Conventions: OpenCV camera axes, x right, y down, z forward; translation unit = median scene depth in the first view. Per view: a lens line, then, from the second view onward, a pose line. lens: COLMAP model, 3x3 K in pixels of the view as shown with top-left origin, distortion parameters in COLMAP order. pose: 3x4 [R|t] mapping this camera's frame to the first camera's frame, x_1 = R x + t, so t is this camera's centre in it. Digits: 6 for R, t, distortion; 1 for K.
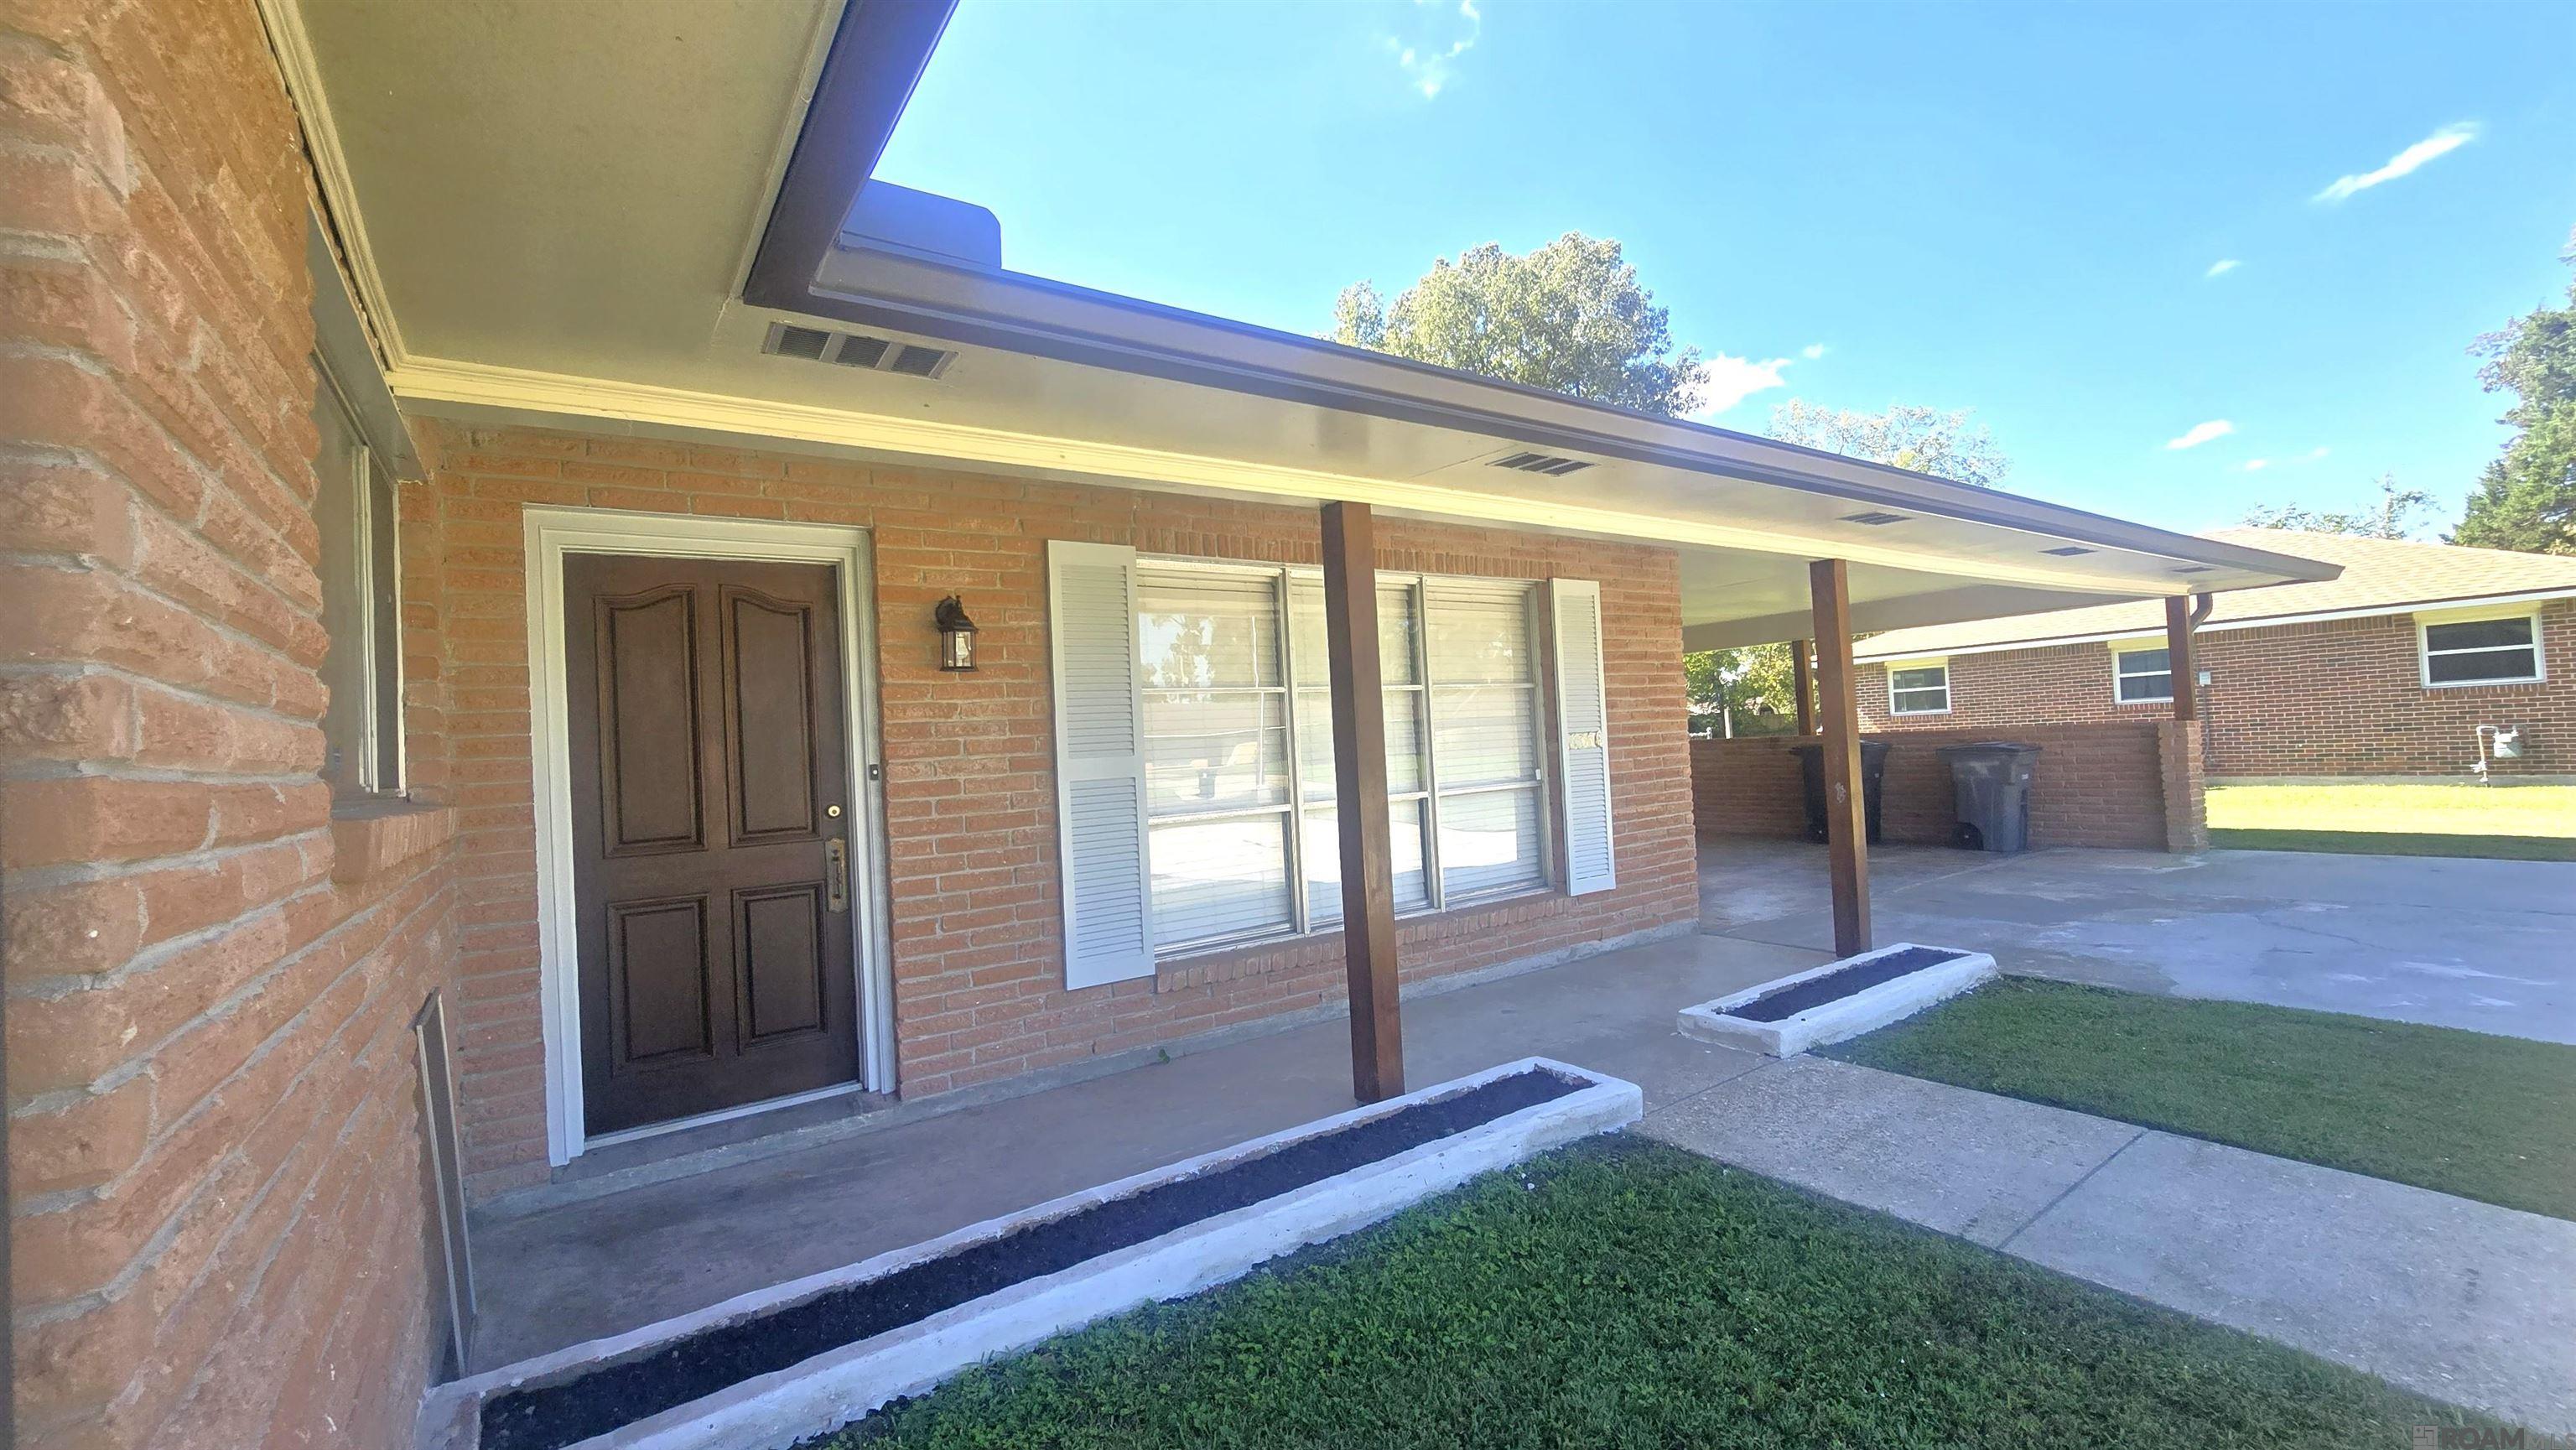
lens RADIAL K [[1066.6, 0, 1288.0], [0, 1066.6, 725.0], [0, 0, 1]] dist [0.000771, -0.000015]
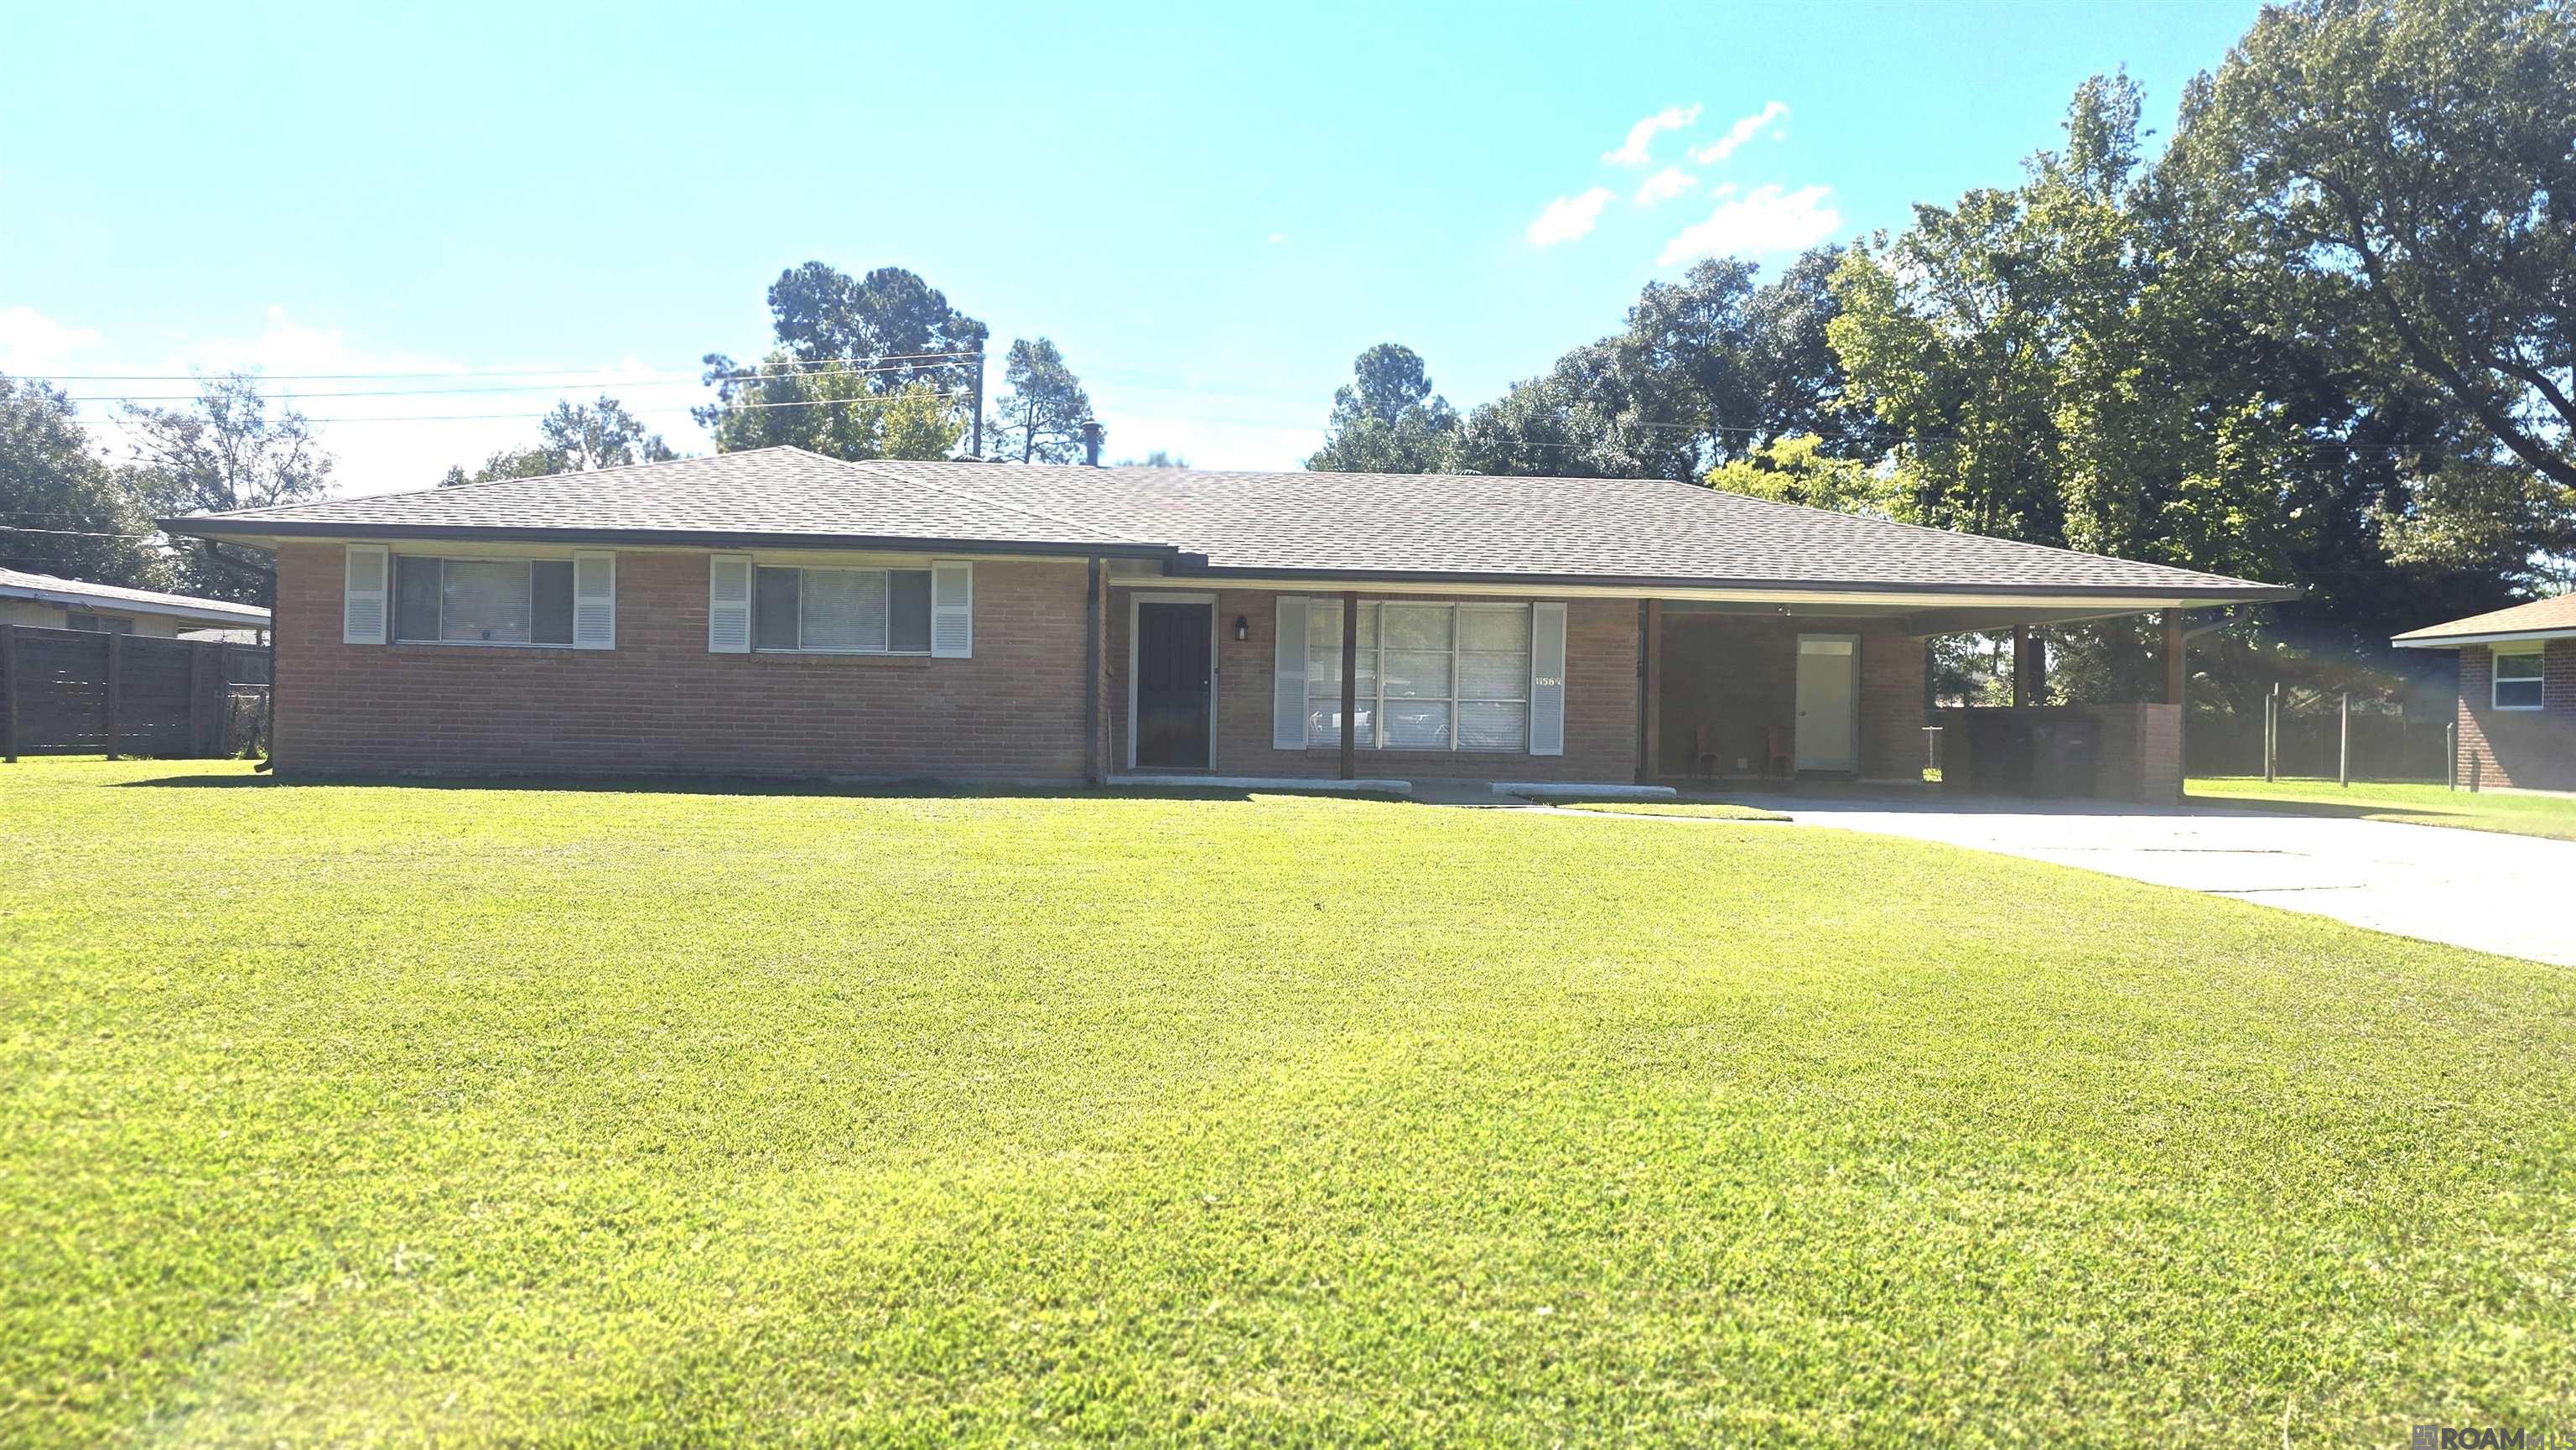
lens RADIAL K [[1066.6, 0, 1288.0], [0, 1066.6, 725.0], [0, 0, 1]] dist [0.000771, -0.000015]
pose [[0.824690, 0.078957, -0.560046, 0.538024], [-0.051089, 0.996559, 0.065268, -0.004614], [0.563273, -0.025214, 0.825886, -0.514034]]
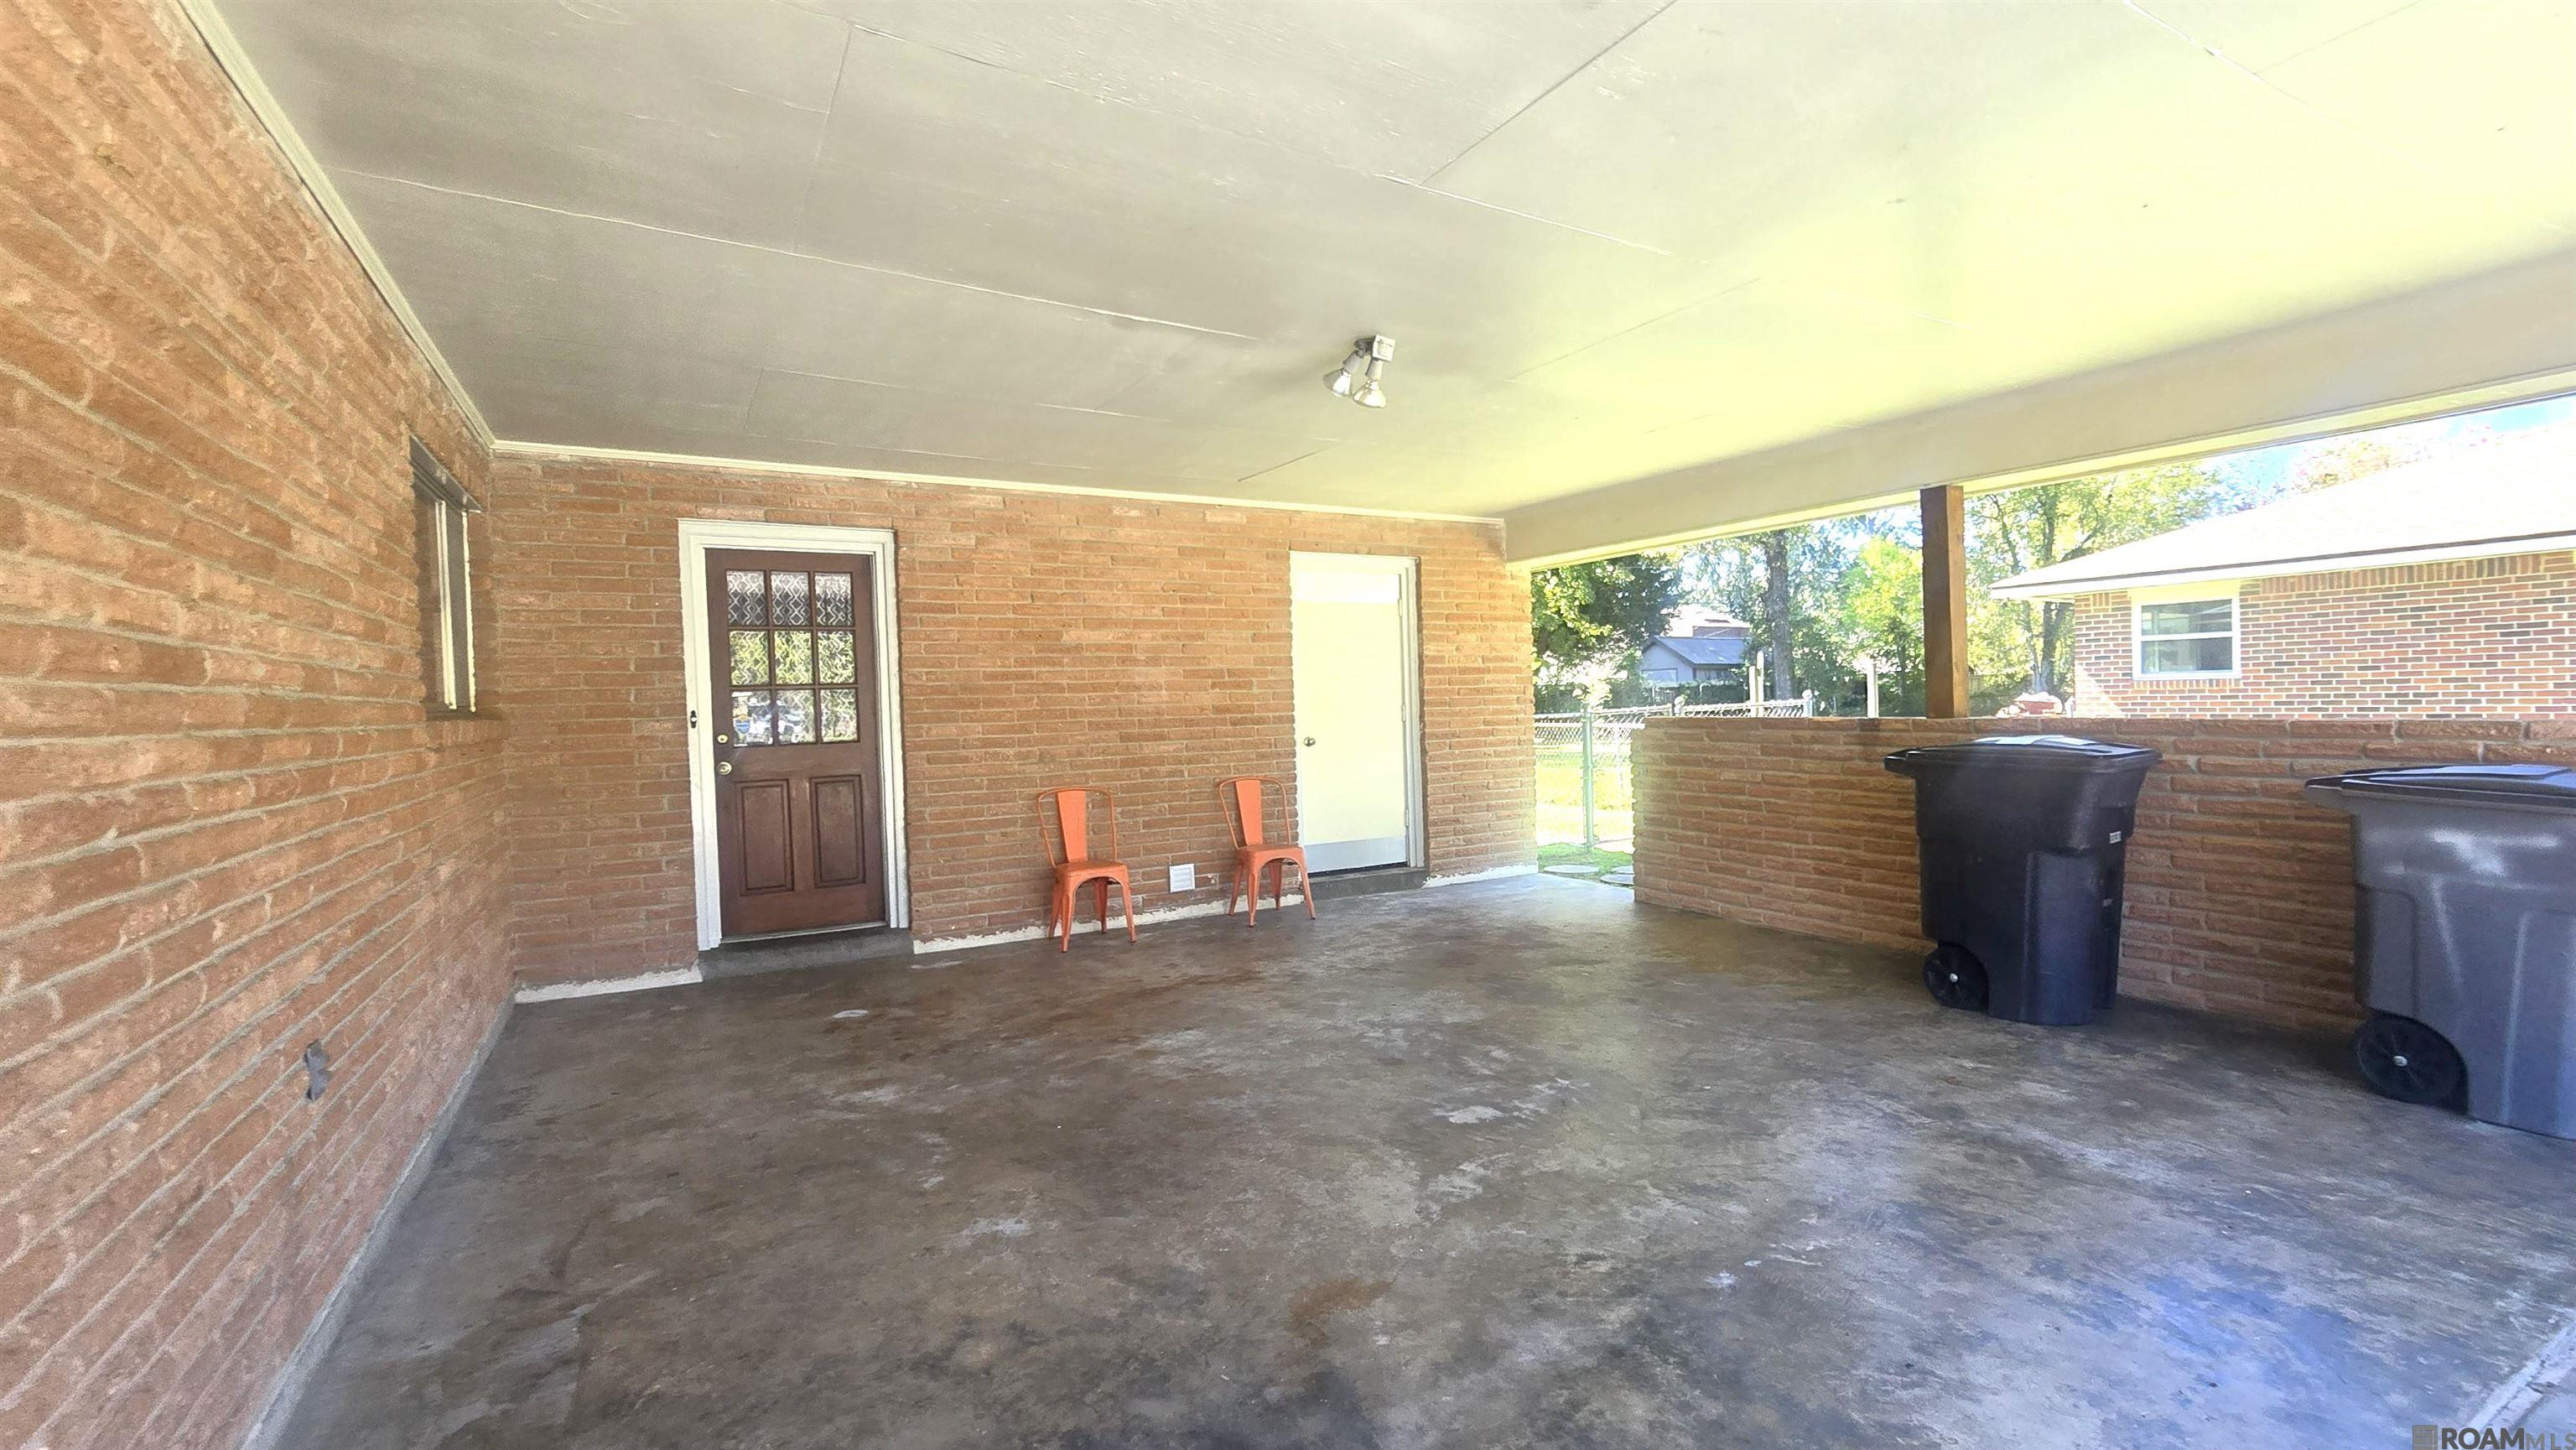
lens RADIAL K [[1066.6, 0, 1288.0], [0, 1066.6, 725.0], [0, 0, 1]] dist [0.000771, -0.000015]
pose [[0.988616, 0.031977, -0.147025, 0.351432], [-0.024326, 0.998269, 0.053548, -0.004413], [0.148483, -0.049361, 0.987682, 0.640065]]
